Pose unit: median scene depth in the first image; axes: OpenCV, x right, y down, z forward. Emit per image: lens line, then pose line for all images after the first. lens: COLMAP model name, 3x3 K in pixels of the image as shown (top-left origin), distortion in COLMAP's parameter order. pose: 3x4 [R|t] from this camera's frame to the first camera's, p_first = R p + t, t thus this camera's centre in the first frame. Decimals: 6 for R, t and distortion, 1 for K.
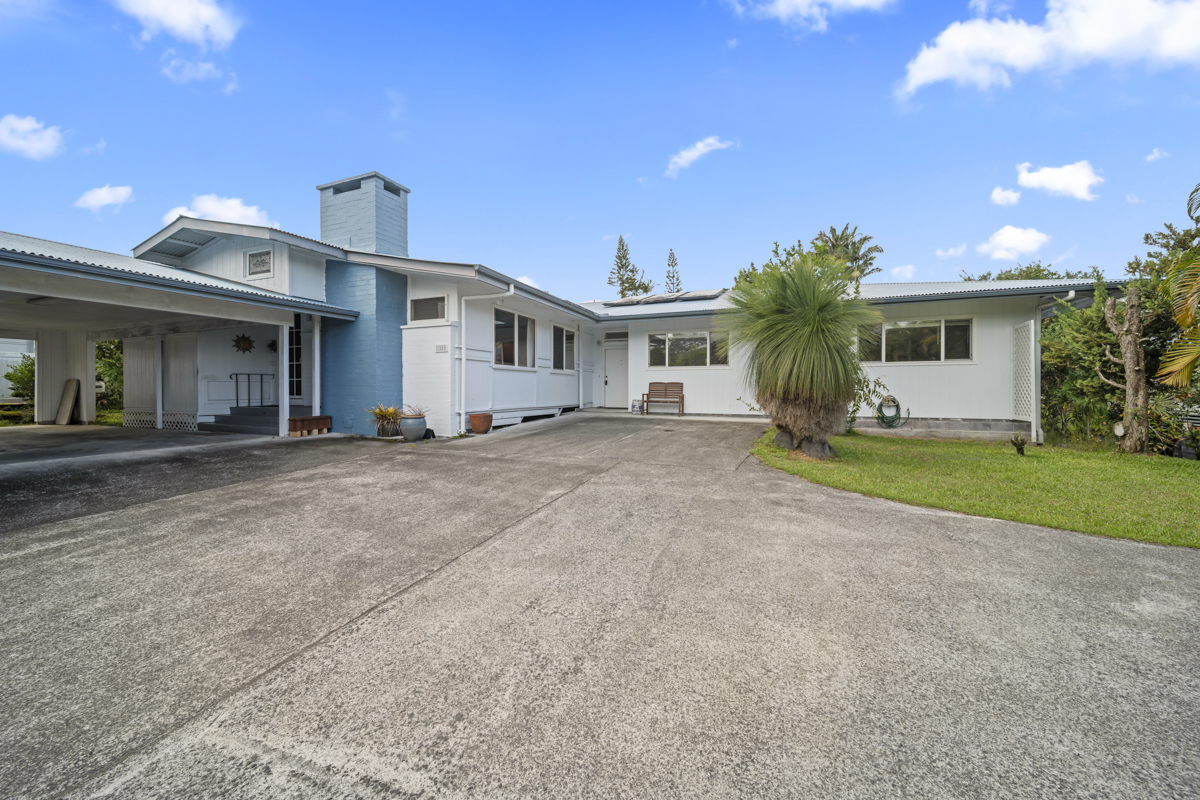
lens RADIAL K [[424.8, 0, 606.3], [0, 424.8, 395.6], [0, 0, 1]] dist [-0.000303, -0.001266]
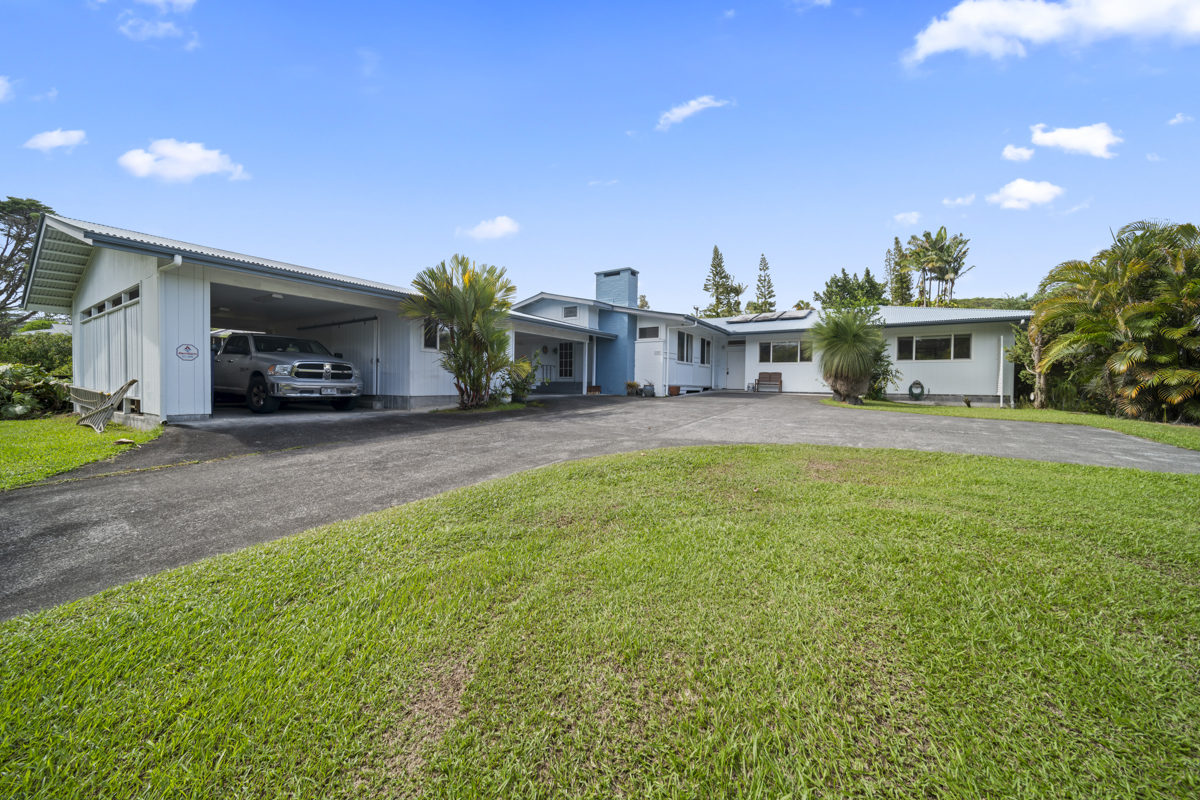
lens RADIAL K [[424.8, 0, 599.2], [0, 424.8, 399.5], [0, 0, 1]] dist [-0.000303, -0.001266]
pose [[0.980242, 0.020745, -0.196710, -0.242688], [-0.017592, 0.999687, 0.017766, 0.074973], [0.197018, -0.013955, 0.980301, -0.975414]]
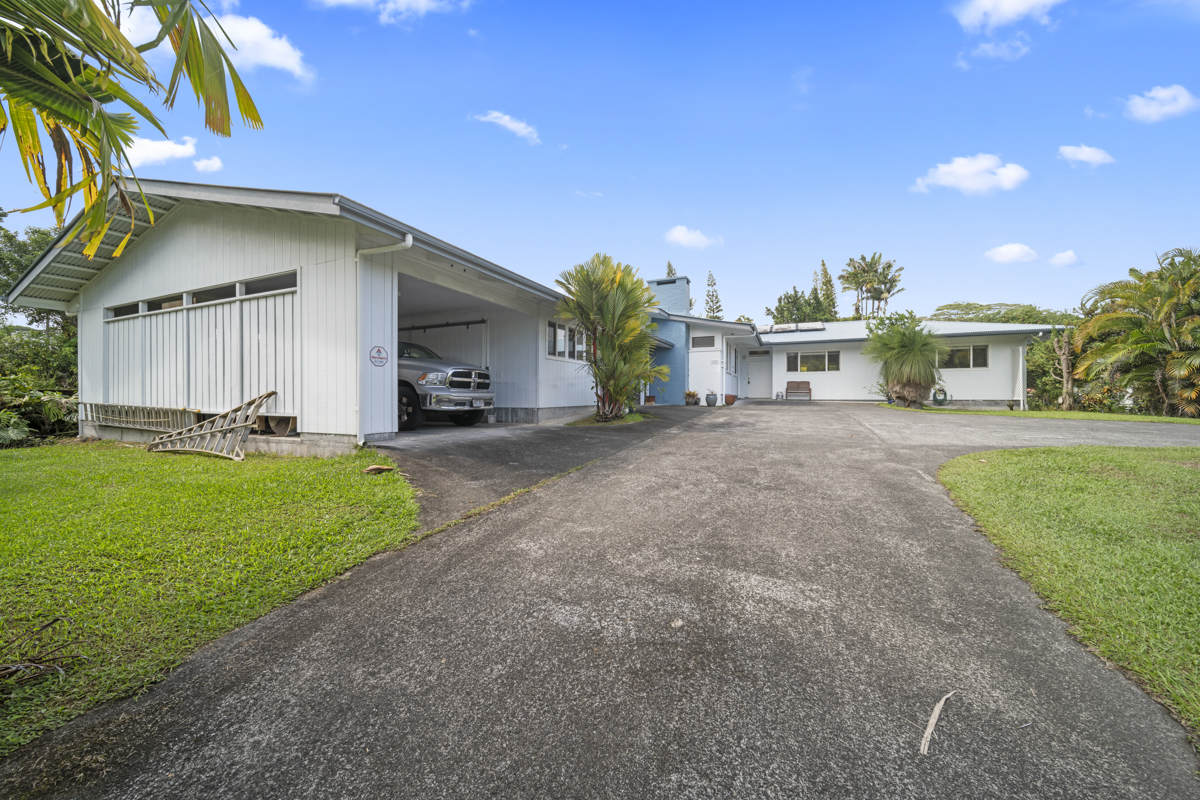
lens RADIAL K [[424.8, 0, 588.4], [0, 424.8, 402.6], [0, 0, 1]] dist [-0.000303, -0.001266]
pose [[0.999062, 0.002252, -0.043242, -0.845483], [-0.002503, 0.999980, -0.005753, 0.088358], [0.043229, 0.005856, 0.999048, -0.975739]]
